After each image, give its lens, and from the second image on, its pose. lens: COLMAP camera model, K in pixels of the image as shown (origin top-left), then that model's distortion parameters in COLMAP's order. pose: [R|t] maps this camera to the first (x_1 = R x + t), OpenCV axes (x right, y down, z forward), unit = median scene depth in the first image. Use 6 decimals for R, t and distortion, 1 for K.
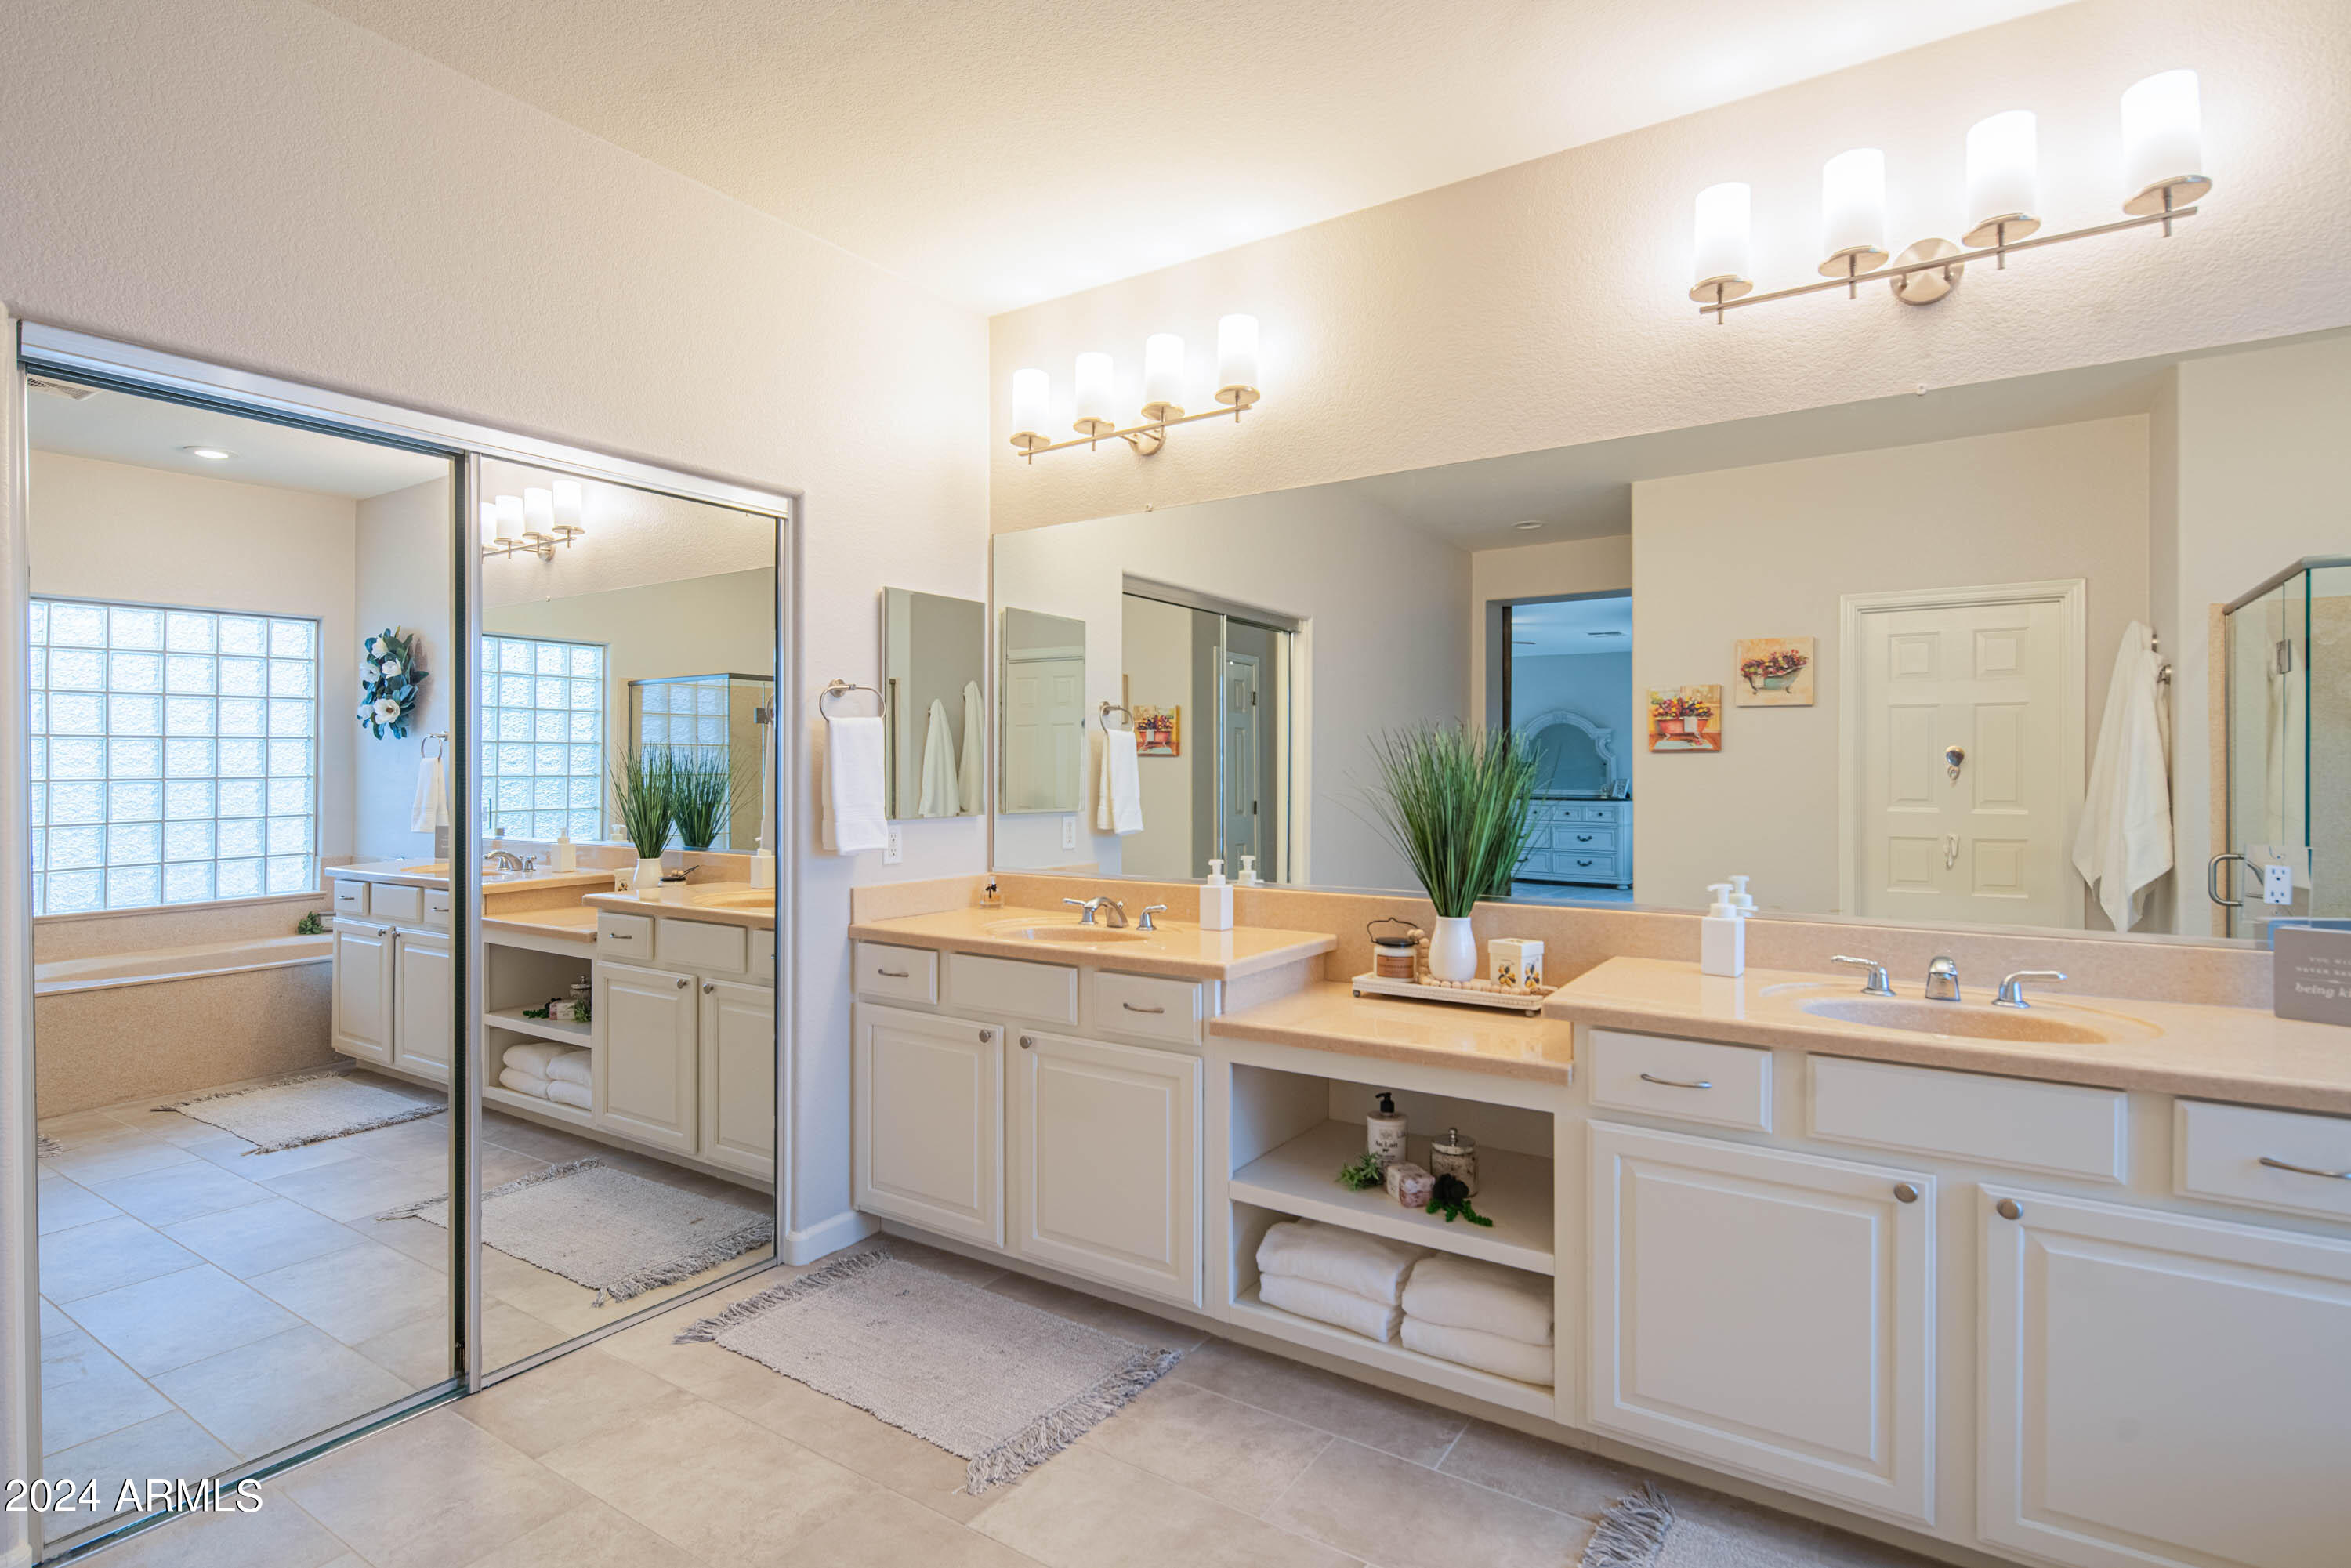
lens RADIAL K [[1156.9, 0, 1140.9], [0, 1156.9, 776.6], [0, 0, 1]] dist [0.001356, -0.001492]
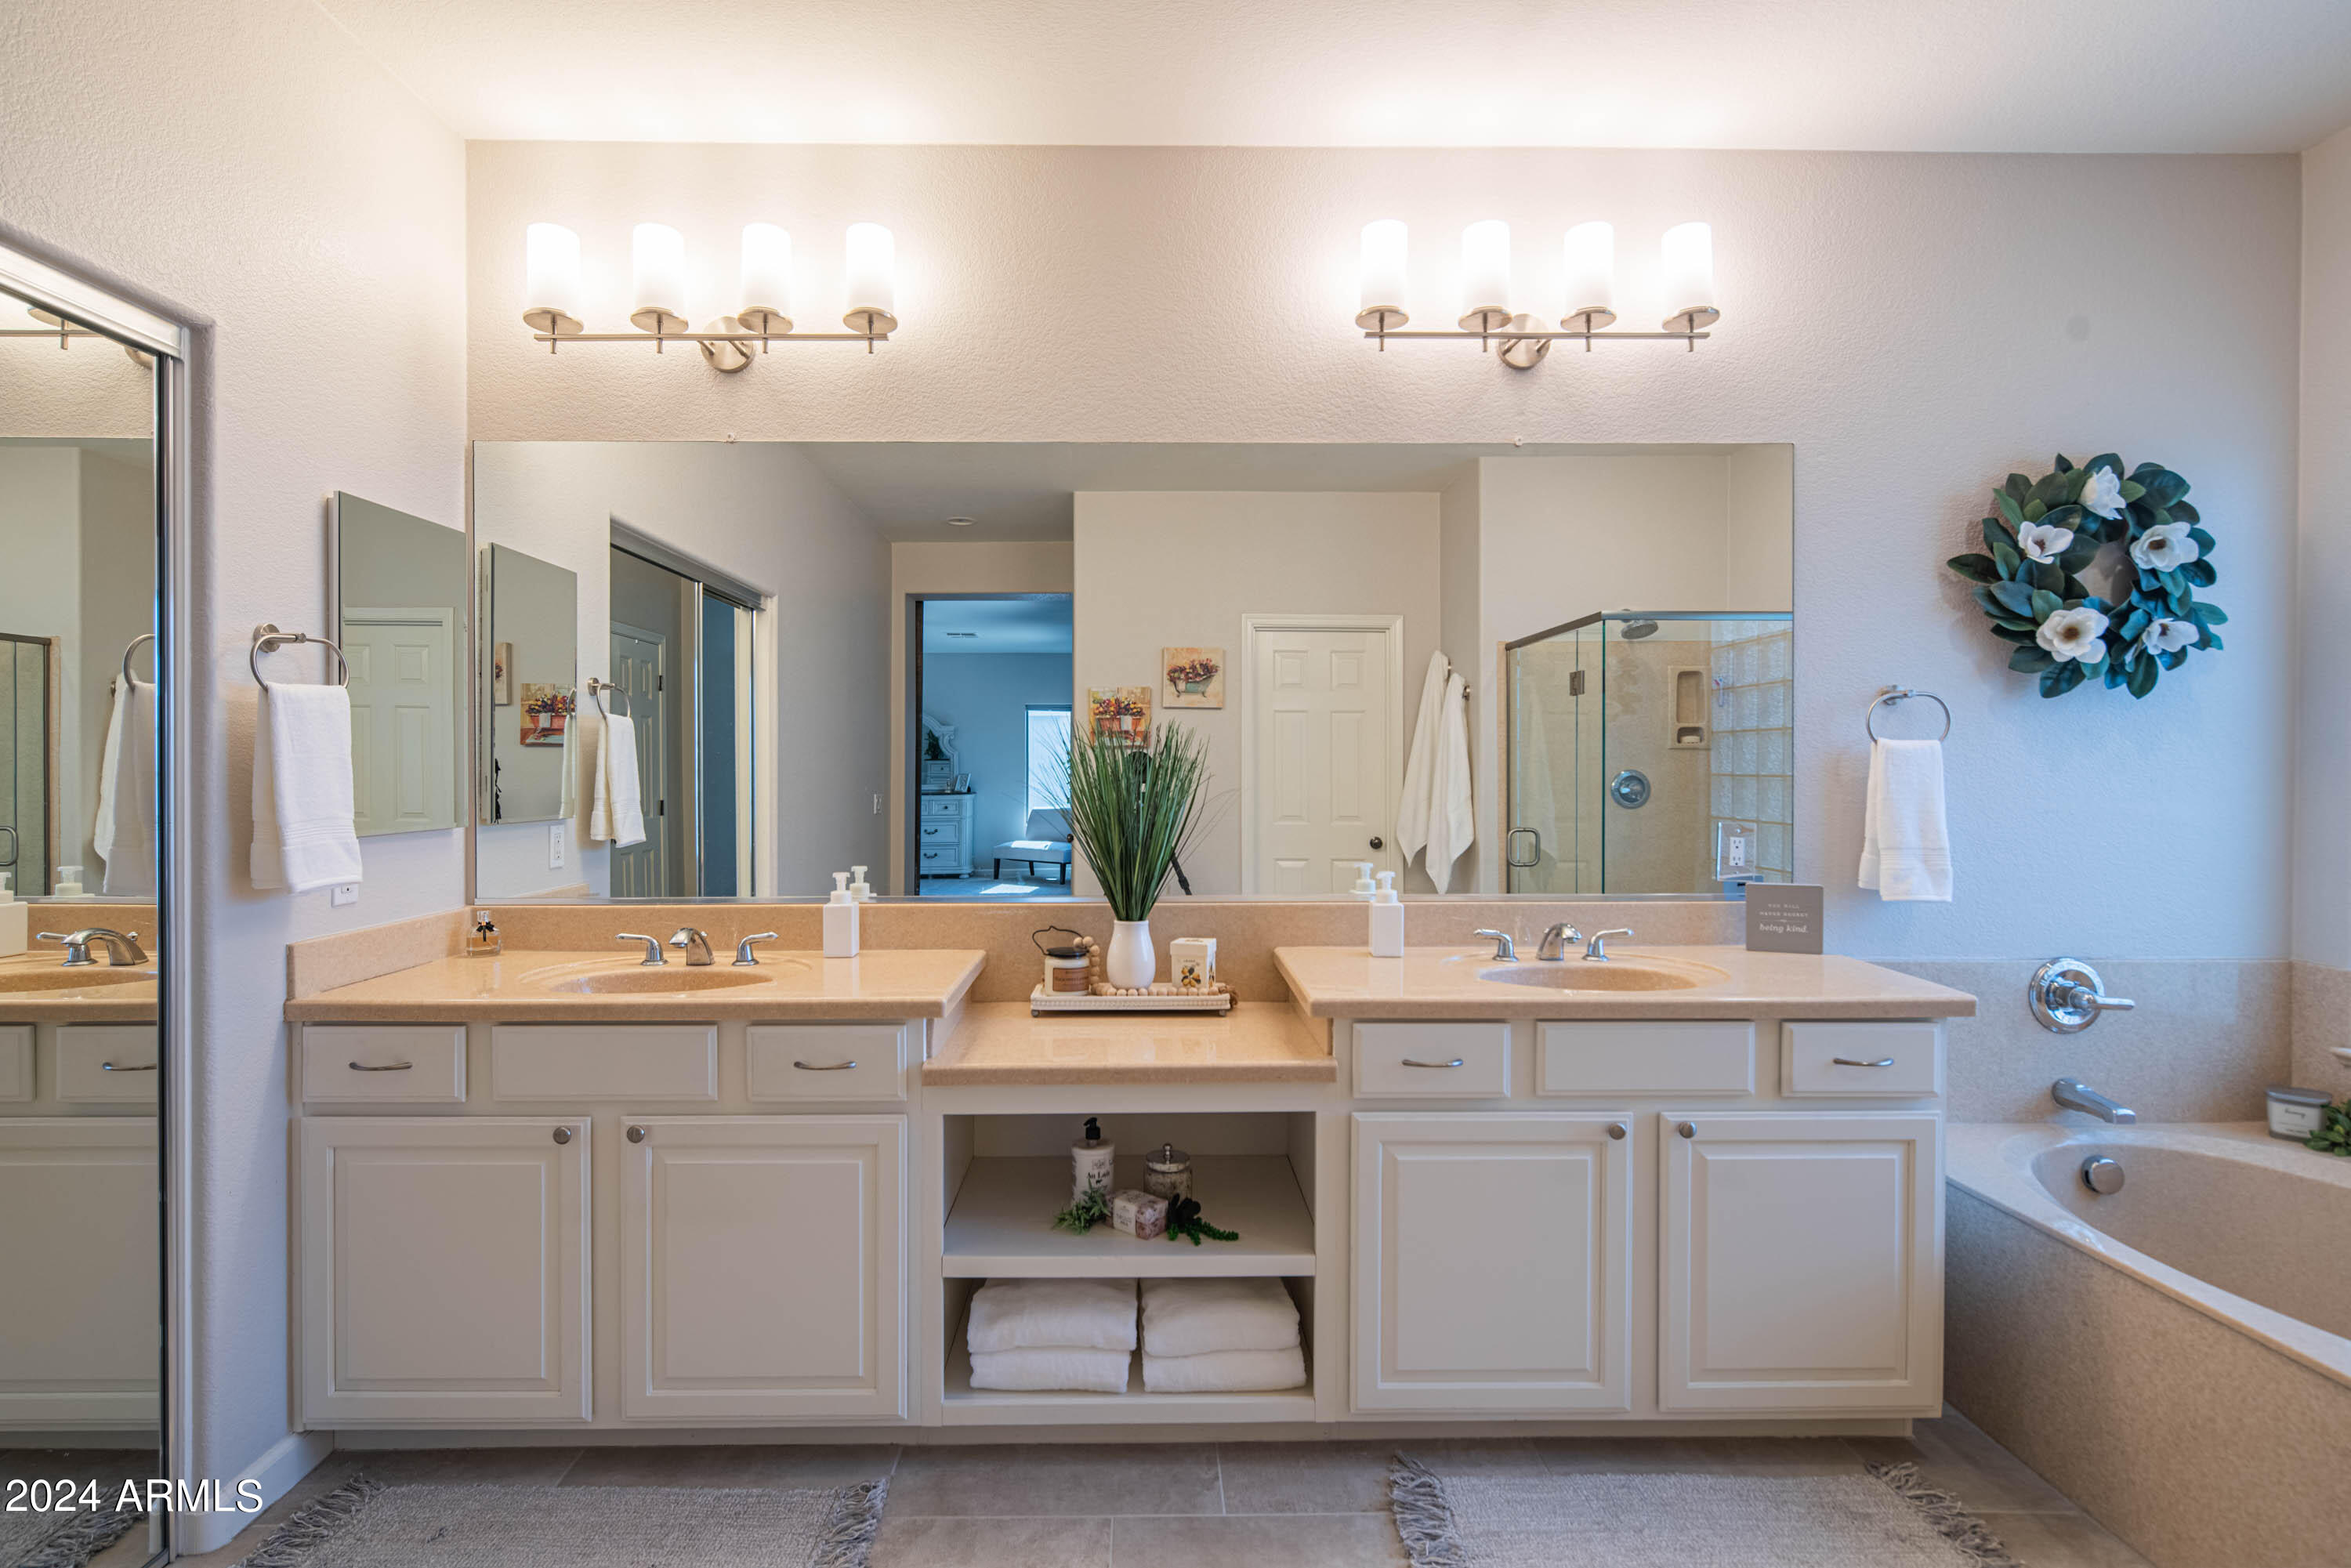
lens RADIAL K [[1156.9, 0, 1140.9], [0, 1156.9, 776.6], [0, 0, 1]] dist [0.001356, -0.001492]
pose [[0.821240, -0.004677, 0.570564, -0.258258], [0.002021, 0.999984, 0.005288, -0.001655], [-0.570580, -0.003189, 0.821236, 0.212667]]
